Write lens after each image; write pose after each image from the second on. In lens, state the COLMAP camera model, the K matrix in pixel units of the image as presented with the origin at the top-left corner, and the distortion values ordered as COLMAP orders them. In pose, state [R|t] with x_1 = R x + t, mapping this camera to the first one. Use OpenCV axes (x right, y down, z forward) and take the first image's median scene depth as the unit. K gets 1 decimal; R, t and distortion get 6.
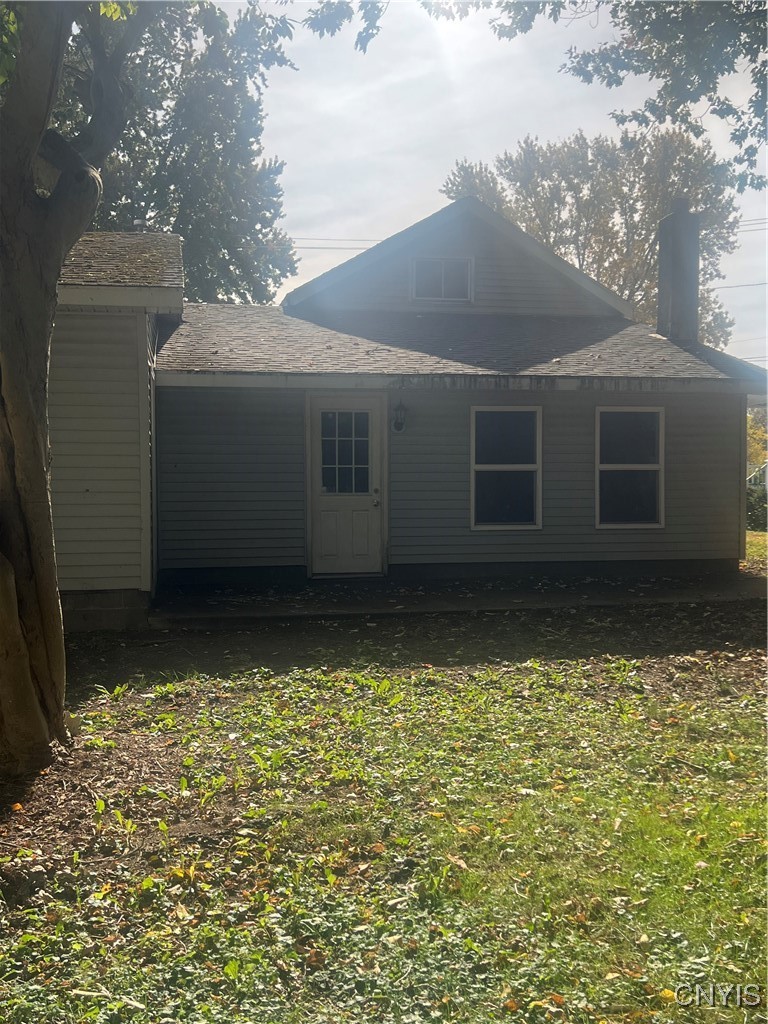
lens RADIAL K [[1128.4, 0, 387.7], [0, 1128.4, 507.3], [0, 0, 1]] dist [0.060677, 0.000000]
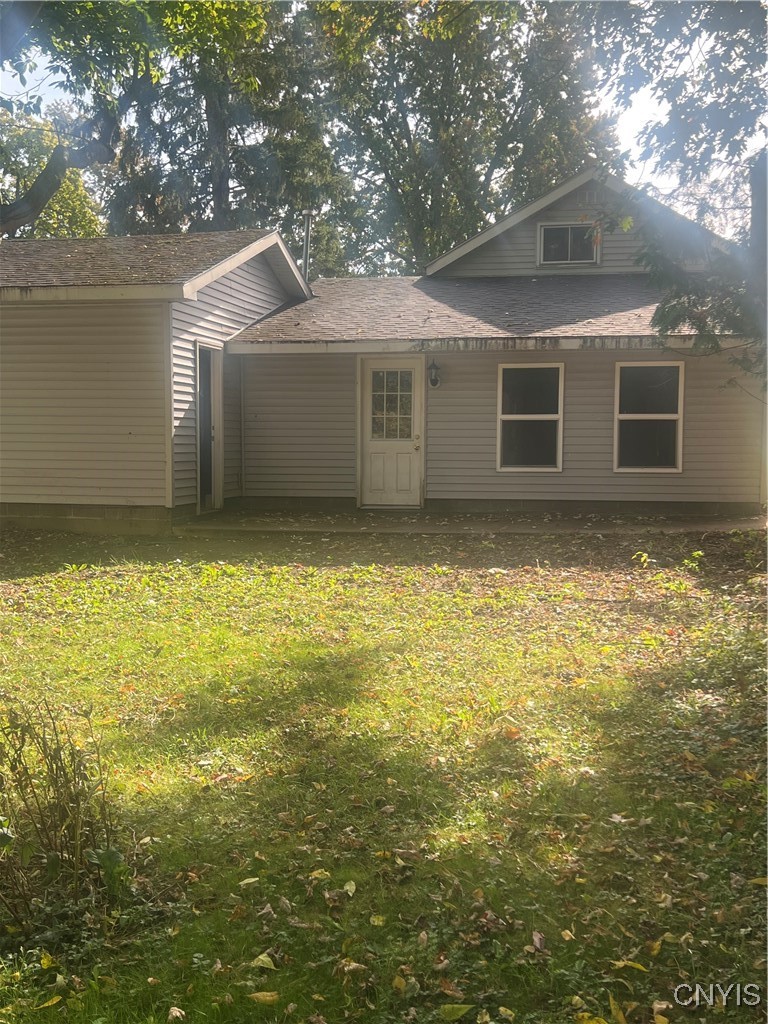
lens RADIAL K [[1128.4, 0, 378.4], [0, 1128.4, 518.1], [0, 0, 1]] dist [0.060677, 0.000000]
pose [[0.932048, 0.031334, -0.360977, 0.388647], [-0.012353, 0.998423, 0.054771, 0.006241], [0.362124, -0.046590, 0.930965, -0.136866]]
